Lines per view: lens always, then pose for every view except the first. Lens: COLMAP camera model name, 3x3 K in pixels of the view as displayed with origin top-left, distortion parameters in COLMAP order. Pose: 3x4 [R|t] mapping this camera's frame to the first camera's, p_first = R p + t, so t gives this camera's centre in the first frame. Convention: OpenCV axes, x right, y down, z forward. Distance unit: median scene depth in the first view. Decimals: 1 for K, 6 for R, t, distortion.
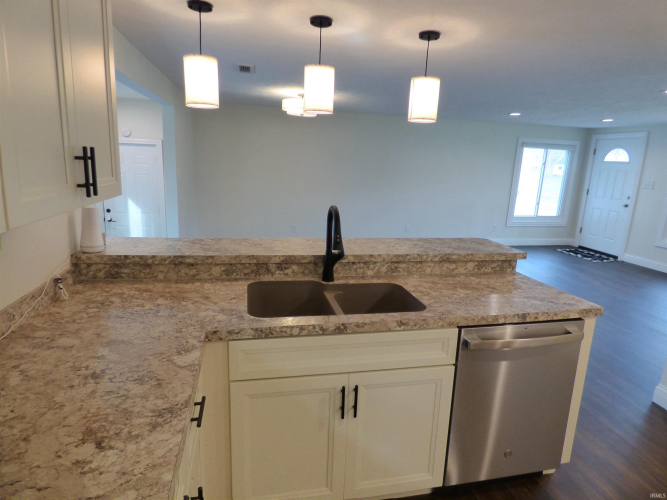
lens RADIAL K [[400.4, 0, 332.9], [0, 400.4, 246.8], [0, 0, 1]] dist [-0.048689, -0.001520]
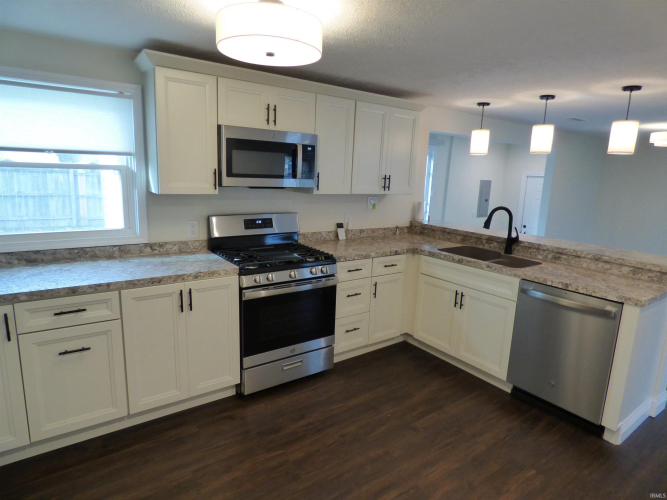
lens RADIAL K [[400.4, 0, 332.8], [0, 400.4, 249.3], [0, 0, 1]] dist [-0.048689, -0.001520]
pose [[0.388175, 0.148089, -0.909610, 1.191751], [-0.213436, 0.974616, 0.067589, 0.108716], [0.896529, 0.167907, 0.409930, -0.323262]]
